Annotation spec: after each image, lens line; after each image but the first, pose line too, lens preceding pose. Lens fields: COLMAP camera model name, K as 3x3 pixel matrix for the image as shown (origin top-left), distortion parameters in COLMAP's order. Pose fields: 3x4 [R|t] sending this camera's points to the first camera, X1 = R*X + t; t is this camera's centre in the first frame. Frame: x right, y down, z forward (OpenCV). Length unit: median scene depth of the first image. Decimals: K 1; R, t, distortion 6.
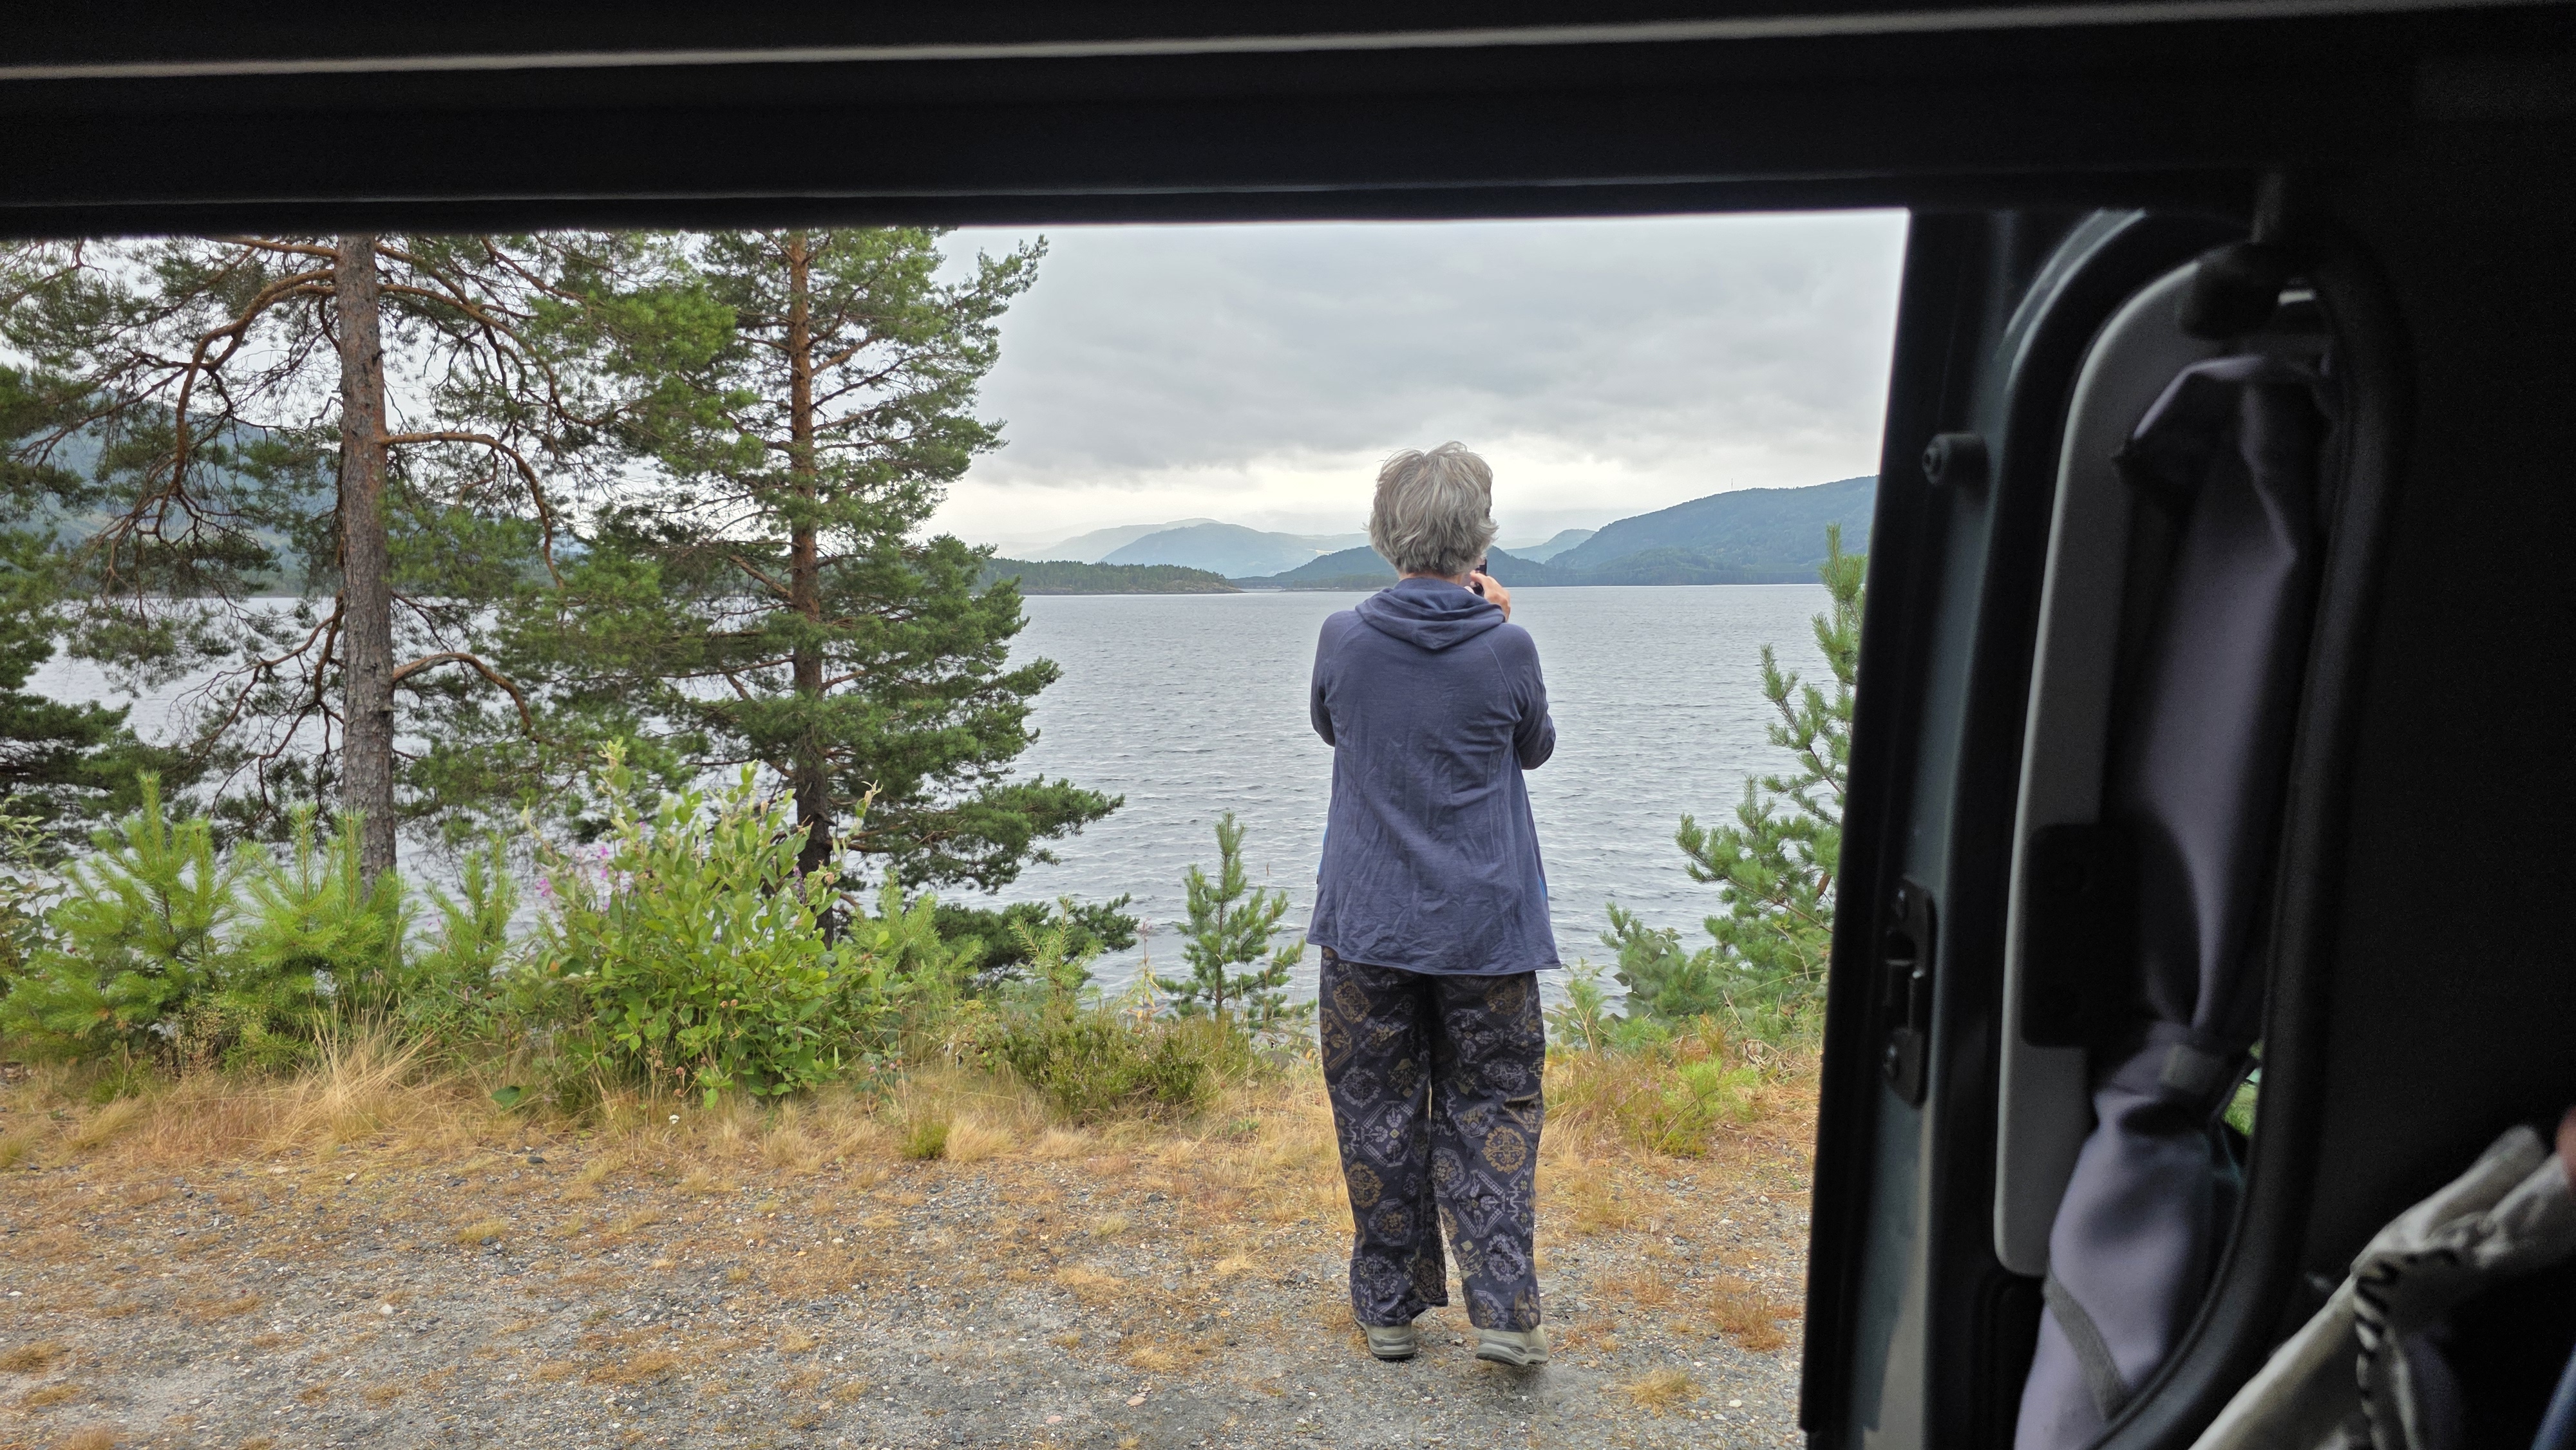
lens RADIAL K [[1780.3, 0, 1283.5], [0, 1780.3, 775.0], [0, 0, 1]] dist [0.068662, -0.000708]
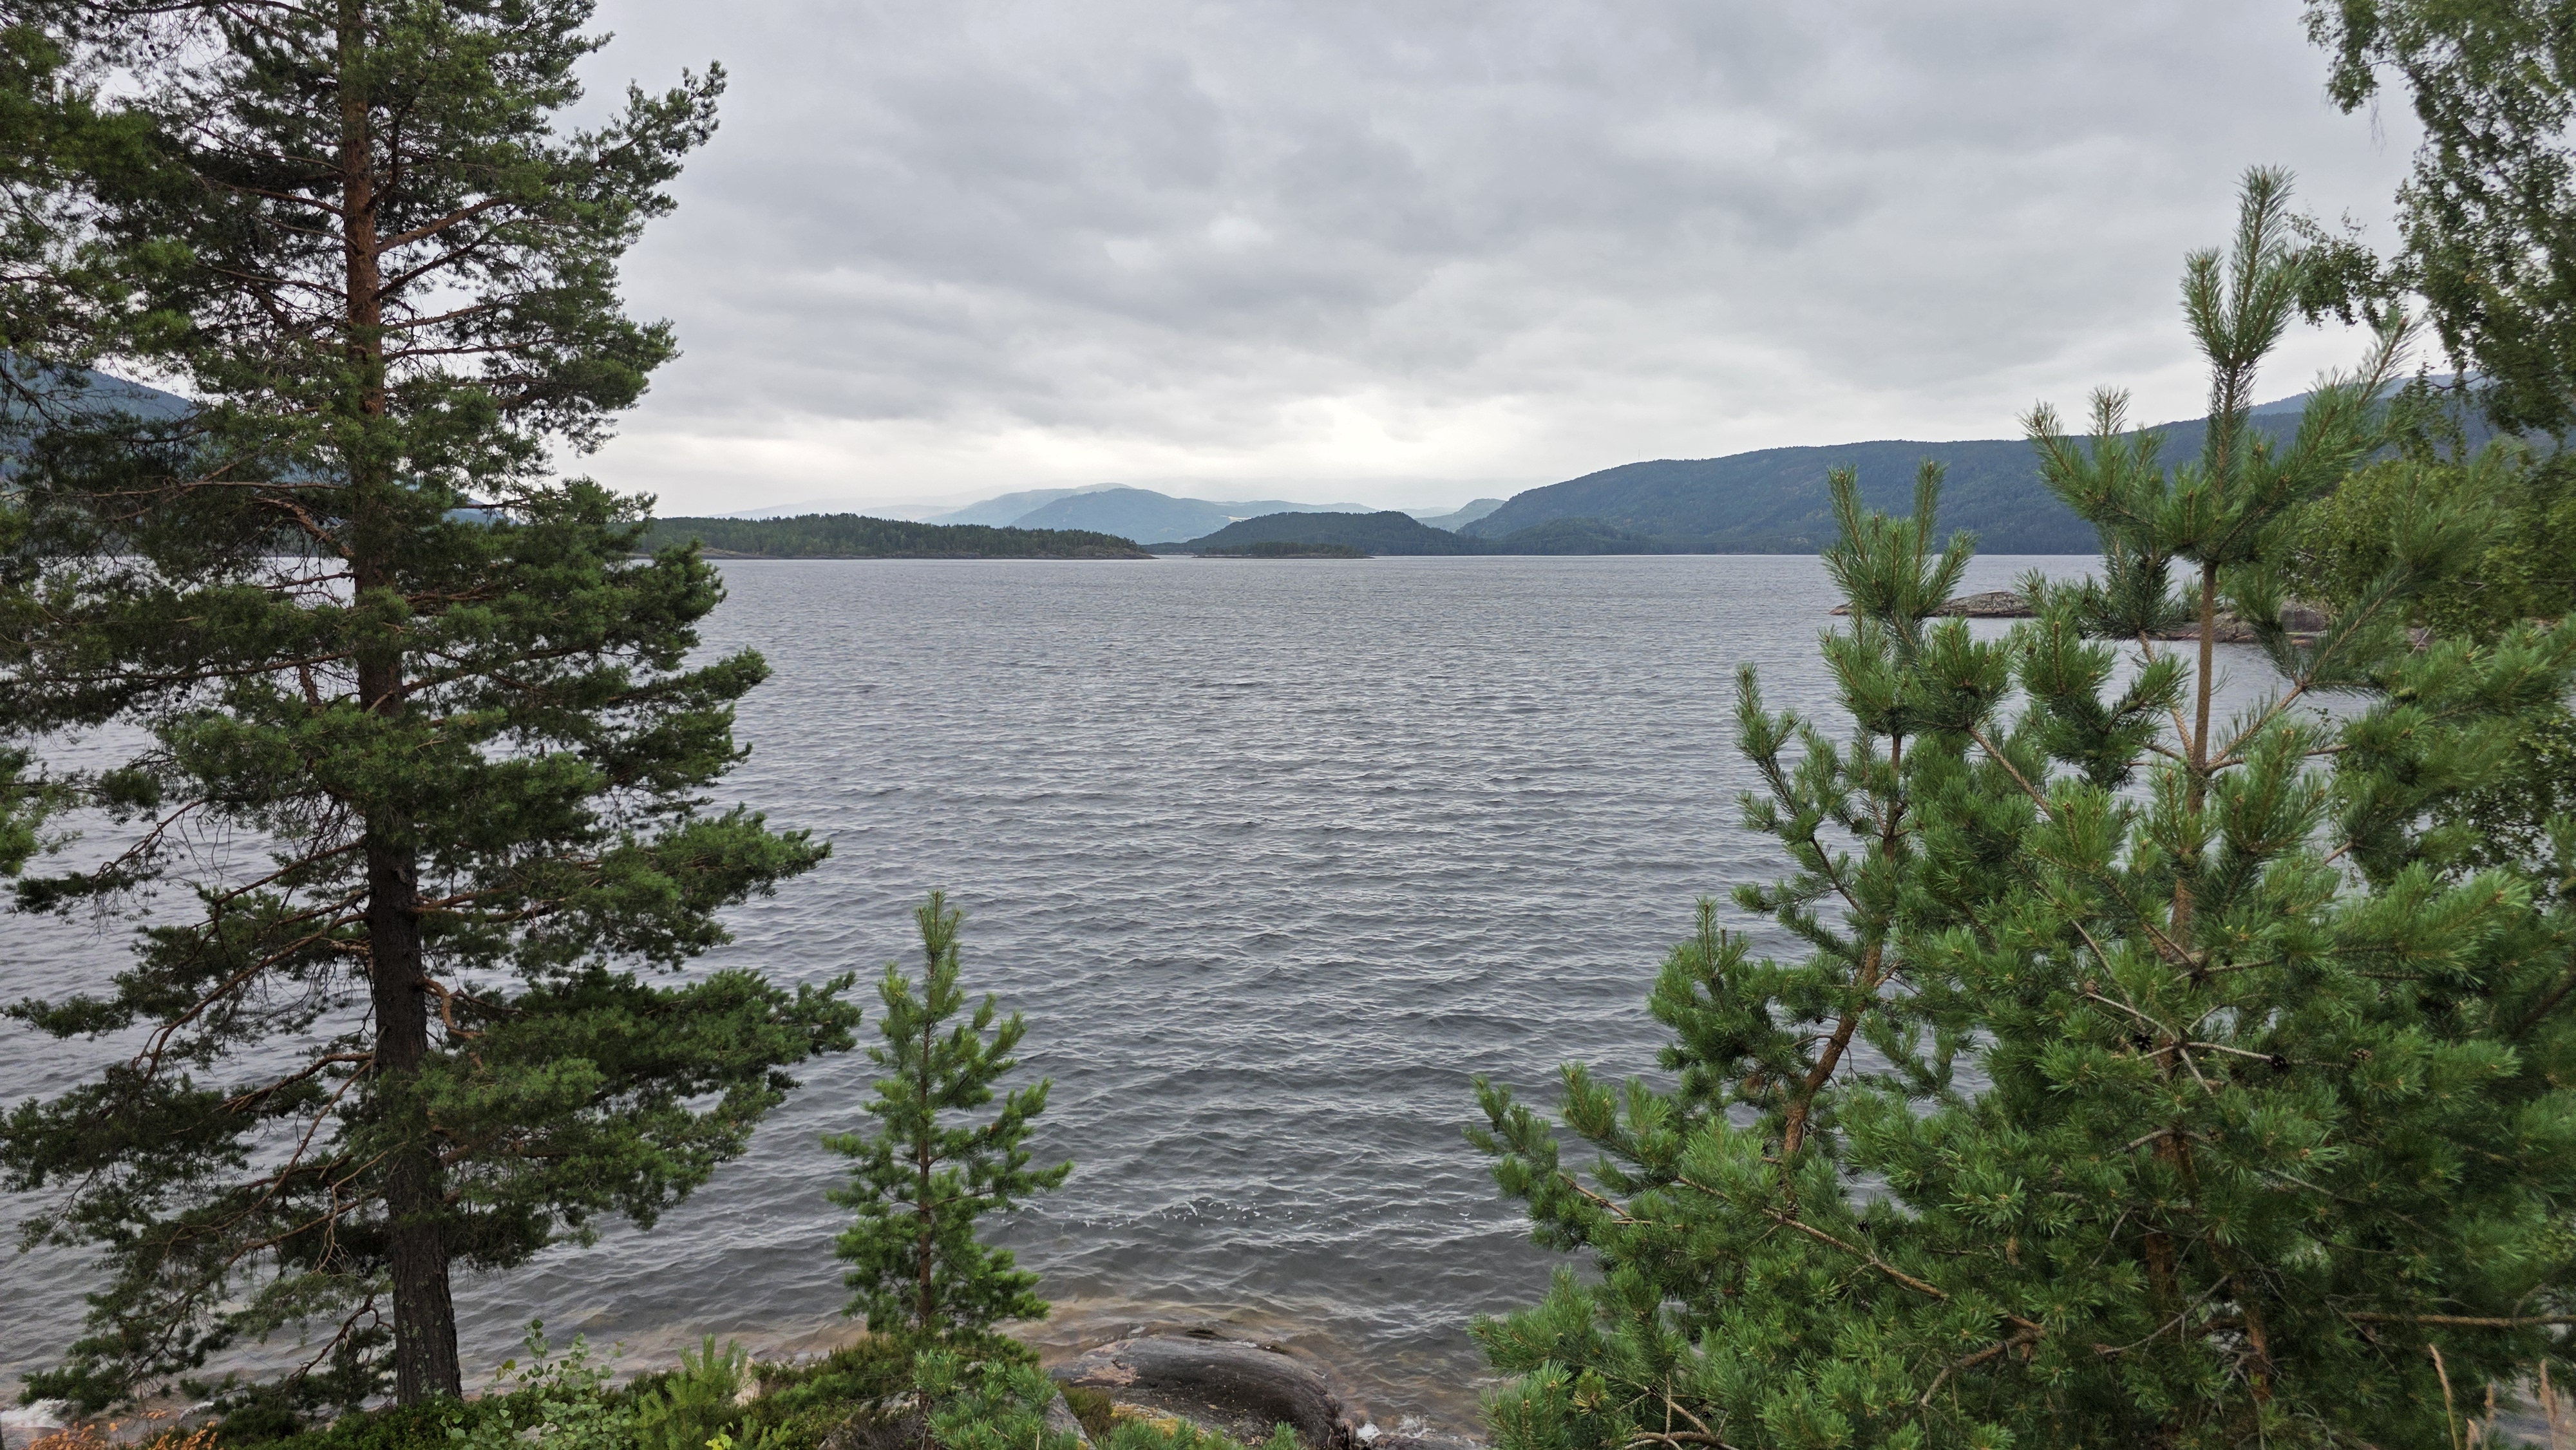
lens RADIAL K [[1786.7, 0, 1322.8], [0, 1786.7, 778.3], [0, 0, 1]] dist [0.005701, 0.001080]
pose [[0.997440, -0.000530, 0.071504, 0.058123], [-0.000904, 0.999799, 0.020021, -0.030607], [-0.071500, -0.020035, 0.997239, 0.273551]]
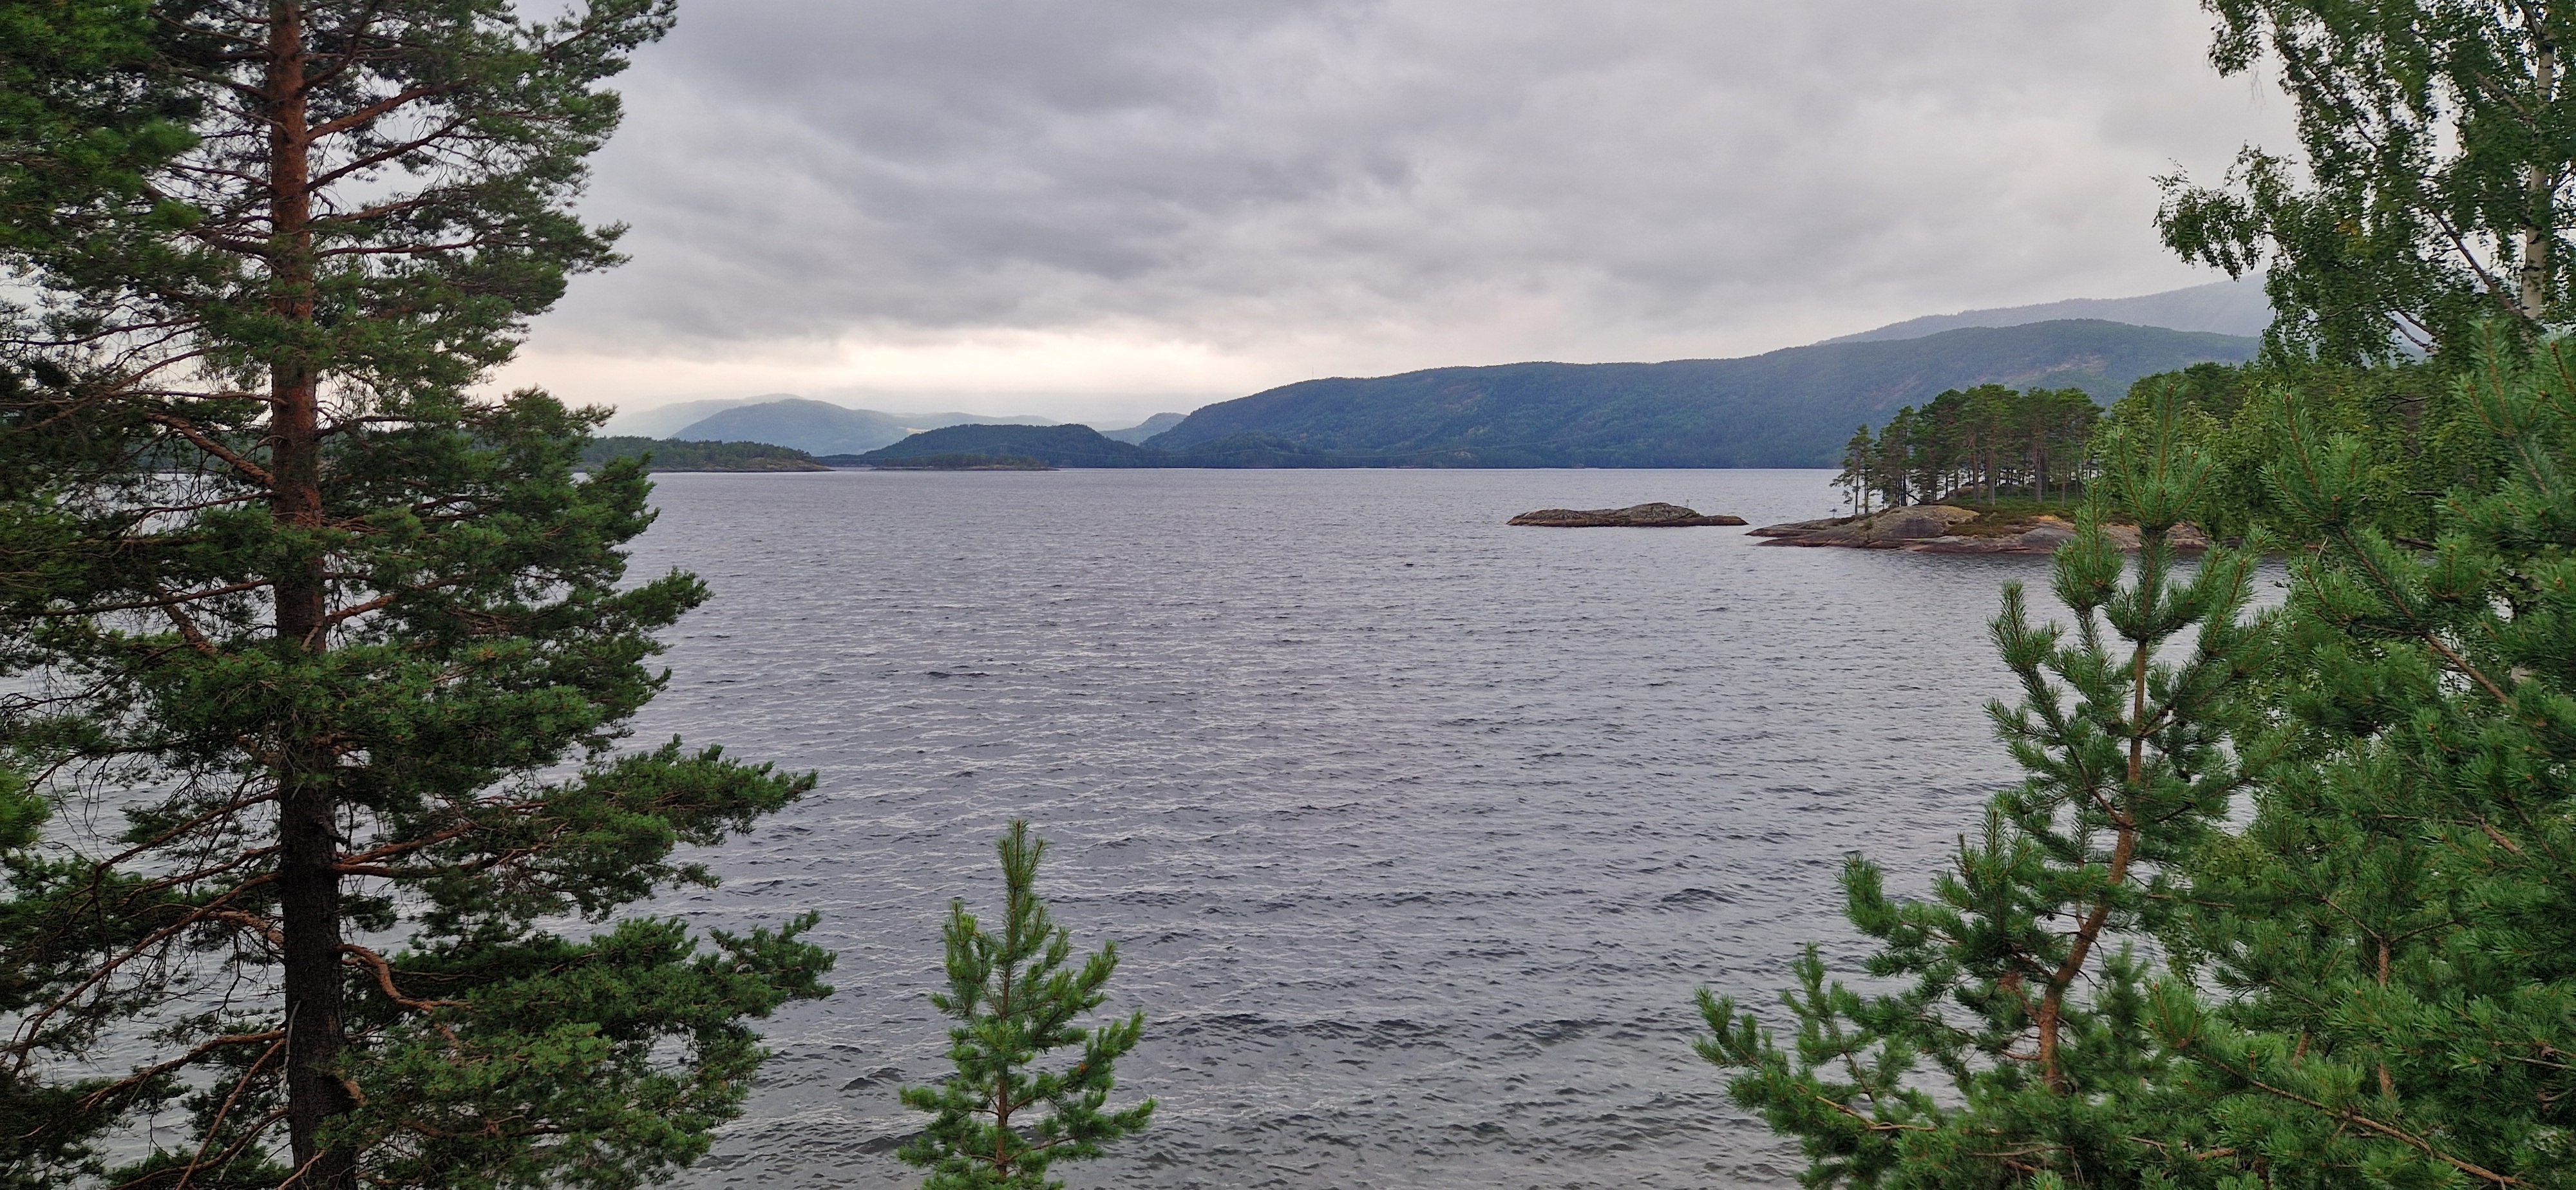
lens RADIAL K [[1775.5, 0, 1335.5], [0, 1775.5, 577.5], [0, 0, 1]] dist [0.035021, -0.000062]
pose [[0.968174, -0.006758, 0.250185, -0.069635], [0.017607, 0.998998, -0.041151, -0.033564], [-0.249656, 0.044247, 0.967323, 0.298260]]
